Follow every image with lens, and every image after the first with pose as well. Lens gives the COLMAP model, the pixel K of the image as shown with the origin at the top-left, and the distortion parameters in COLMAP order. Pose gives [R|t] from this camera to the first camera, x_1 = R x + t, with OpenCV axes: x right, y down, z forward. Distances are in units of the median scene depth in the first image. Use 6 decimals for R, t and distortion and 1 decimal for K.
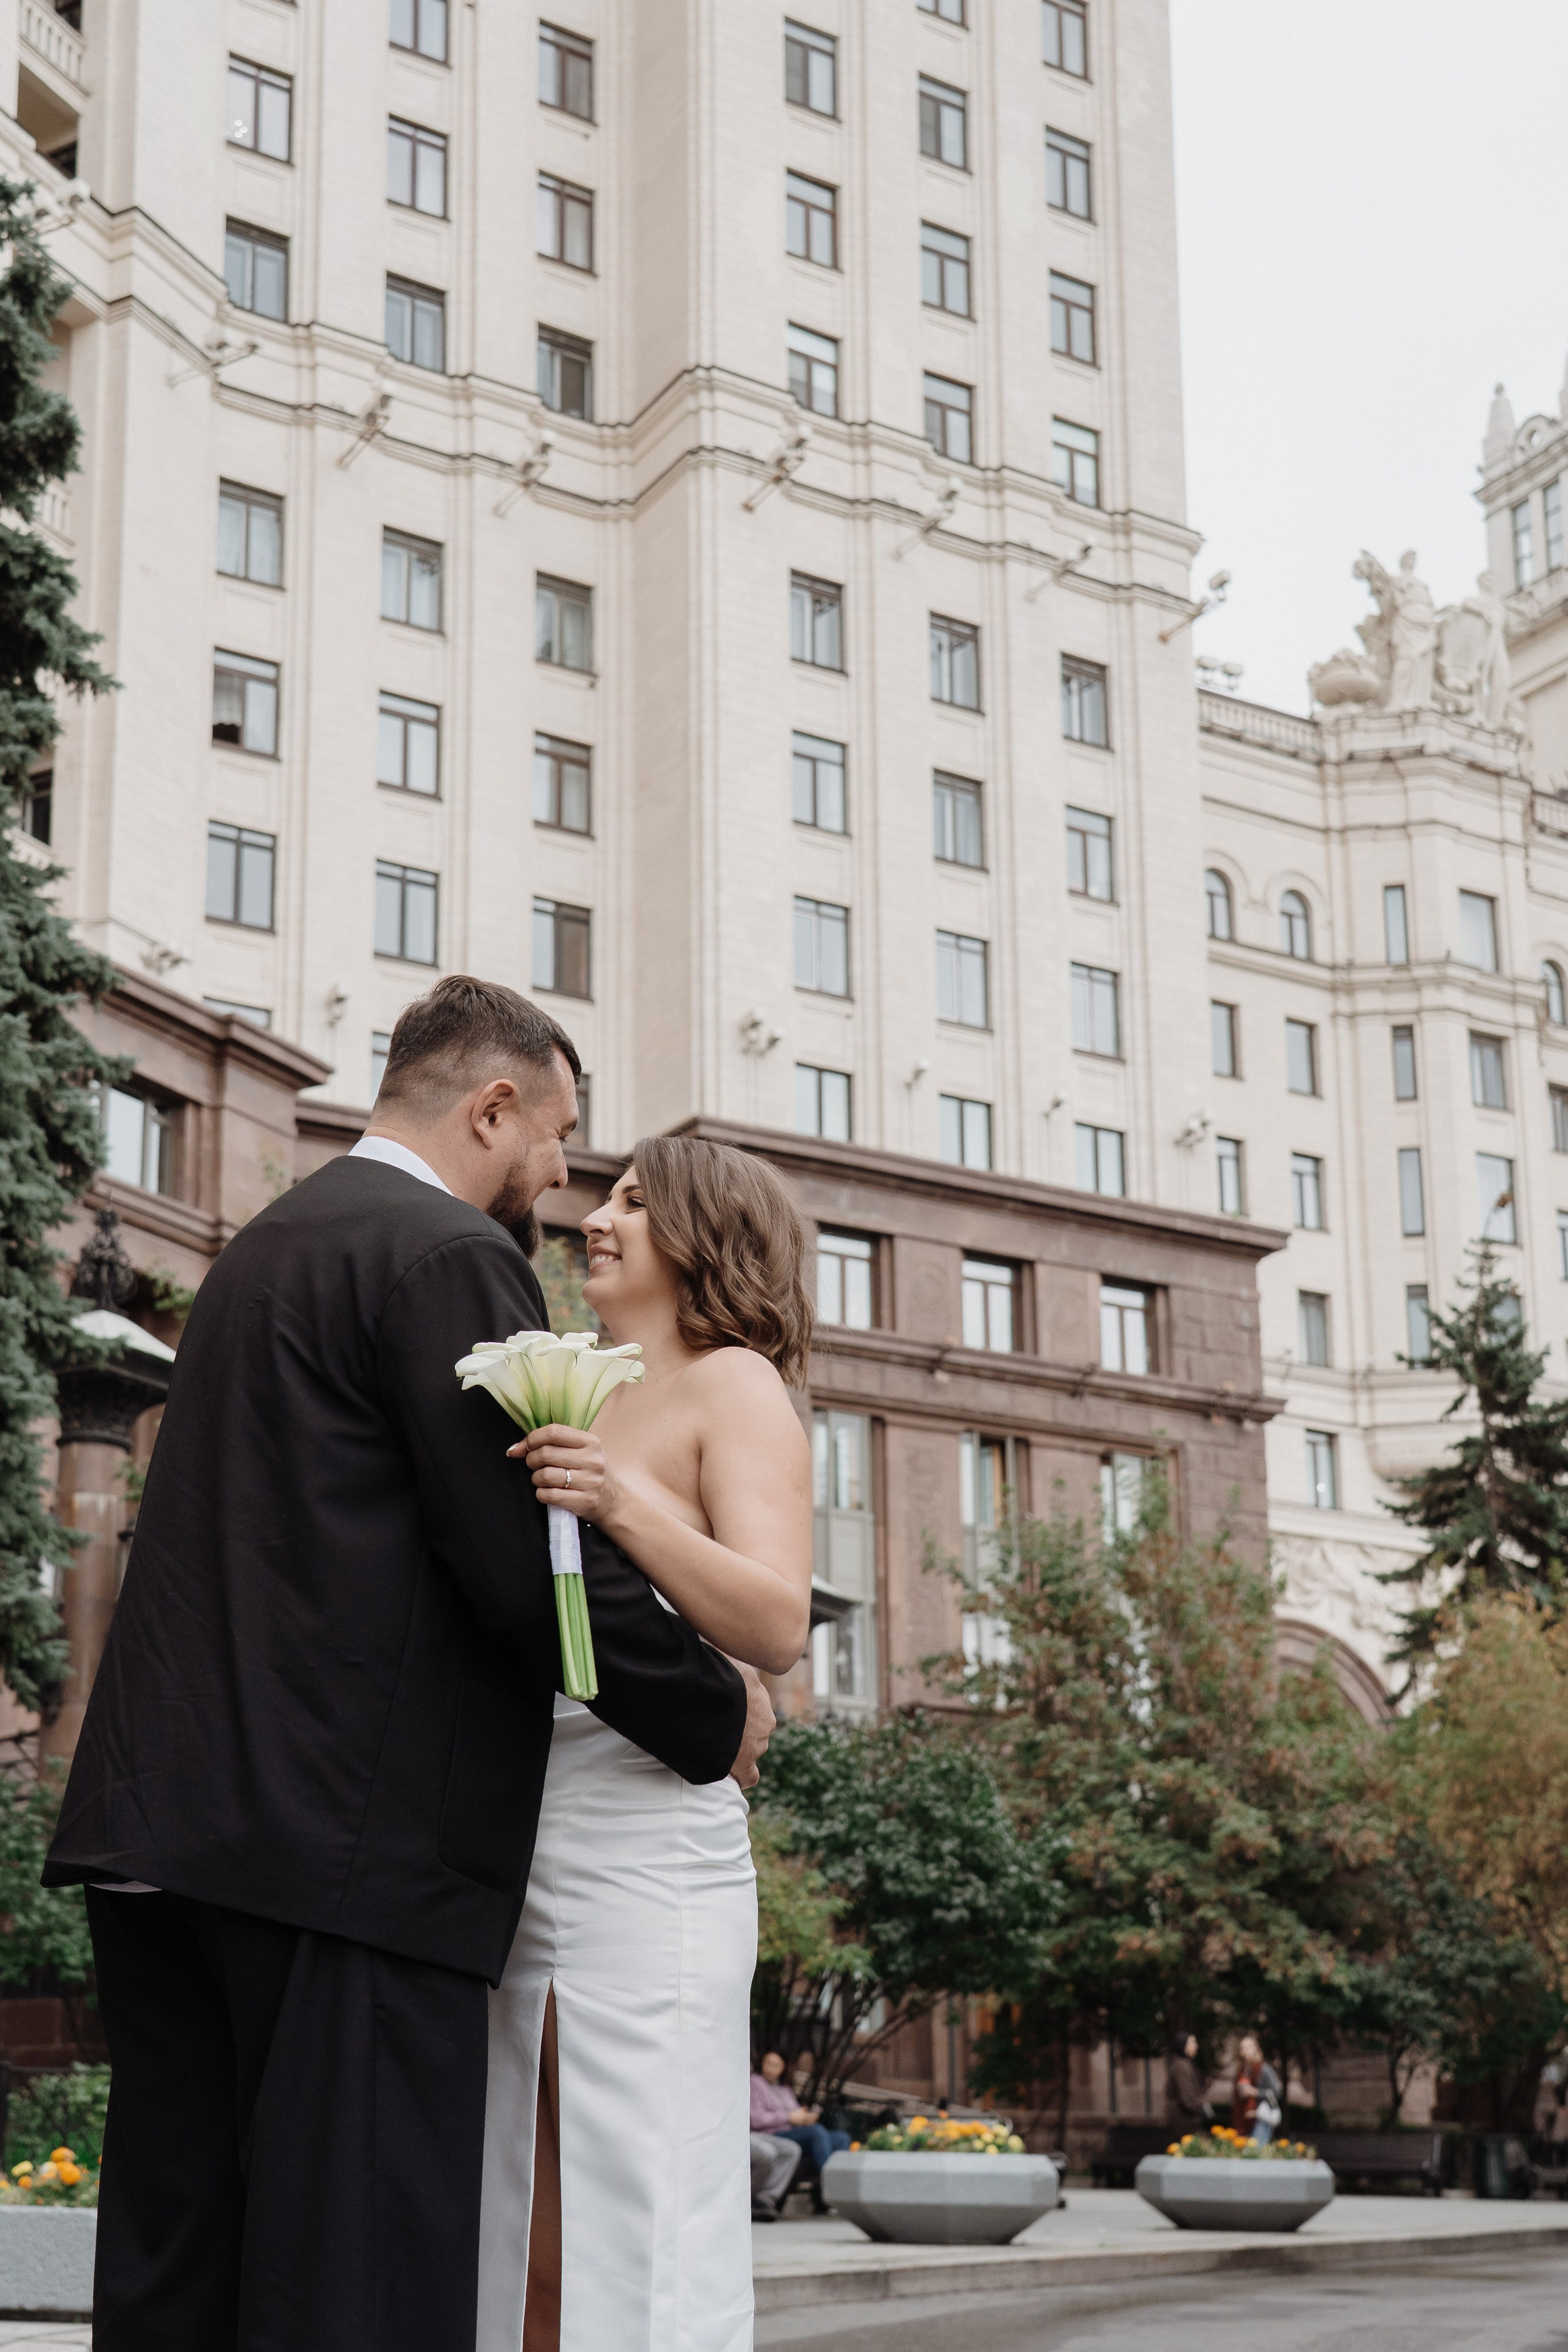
lens RADIAL K [[3632.5, 0, 784.0], [0, 3632.5, 1176.0], [0, 0, 1]] dist [0.201123, 0.016122]
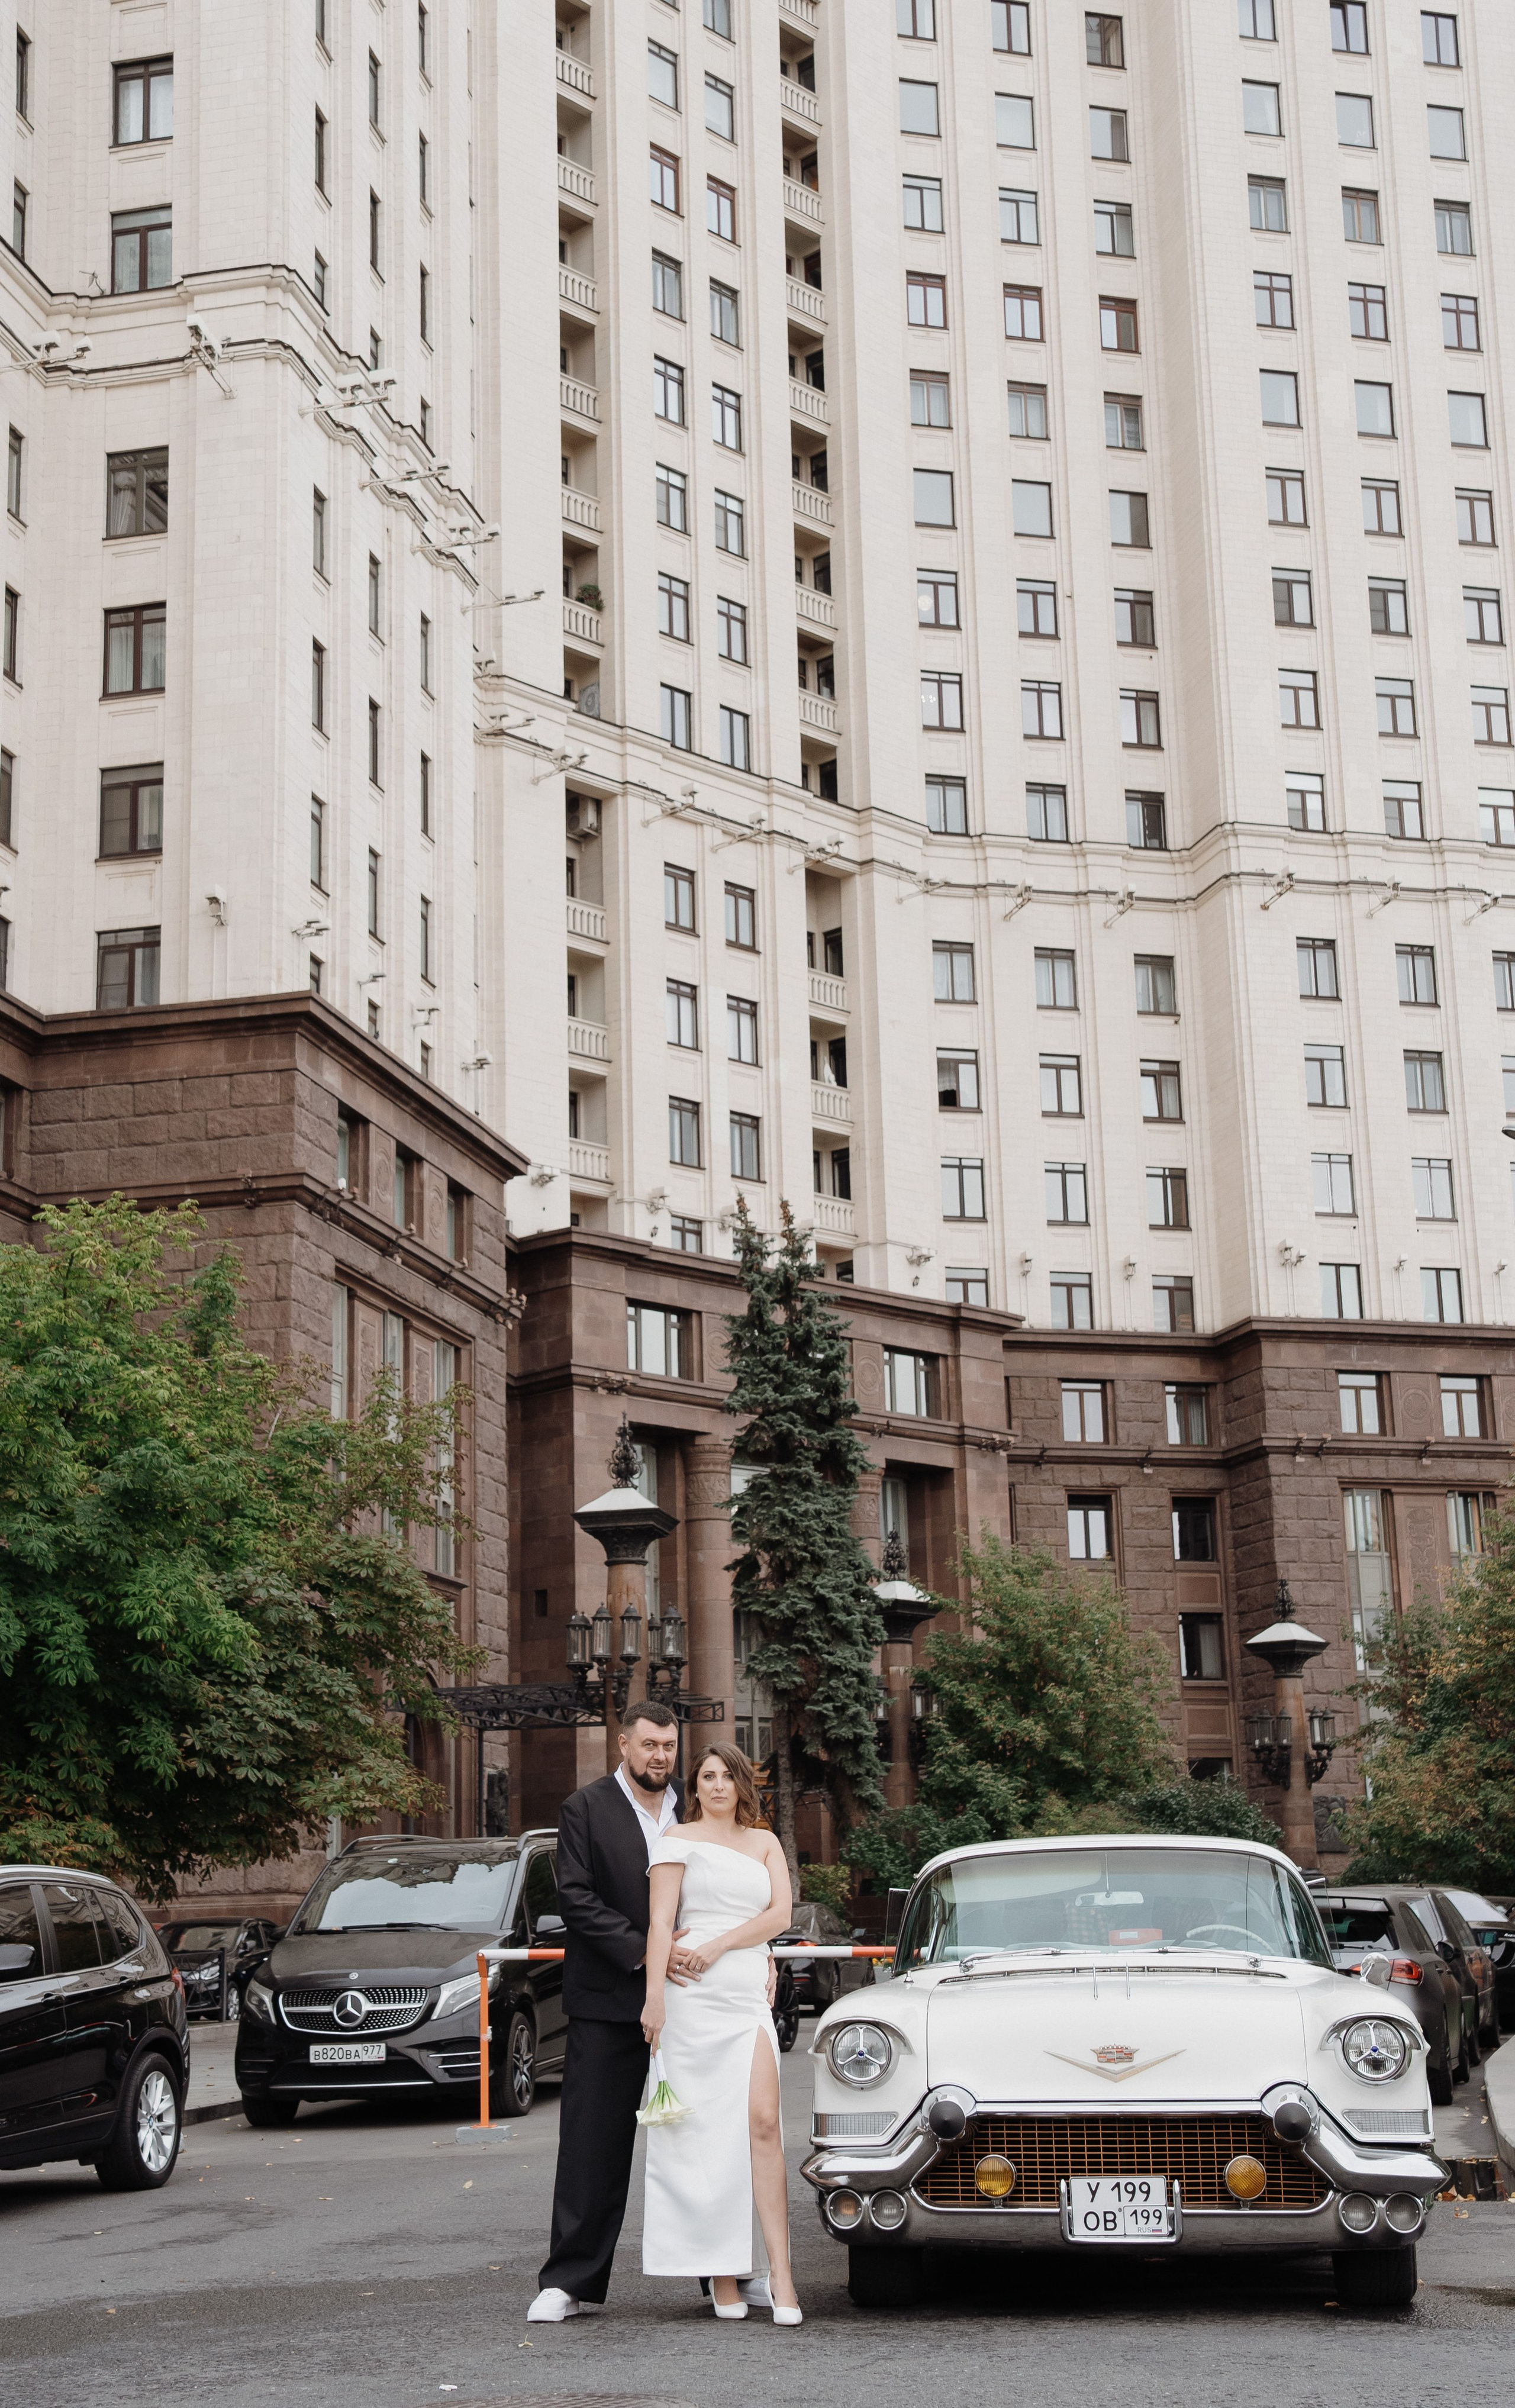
lens RADIAL K [[3180.3, 0, 747.0], [0, 3180.3, 1147.0], [0, 0, 1]] dist [0.070683, 0.110633]
pose [[0.967723, -0.082750, -0.238044, 0.094899], [0.087364, 0.996137, 0.008882, -0.114068], [0.236389, -0.029392, 0.971214, -0.398019]]
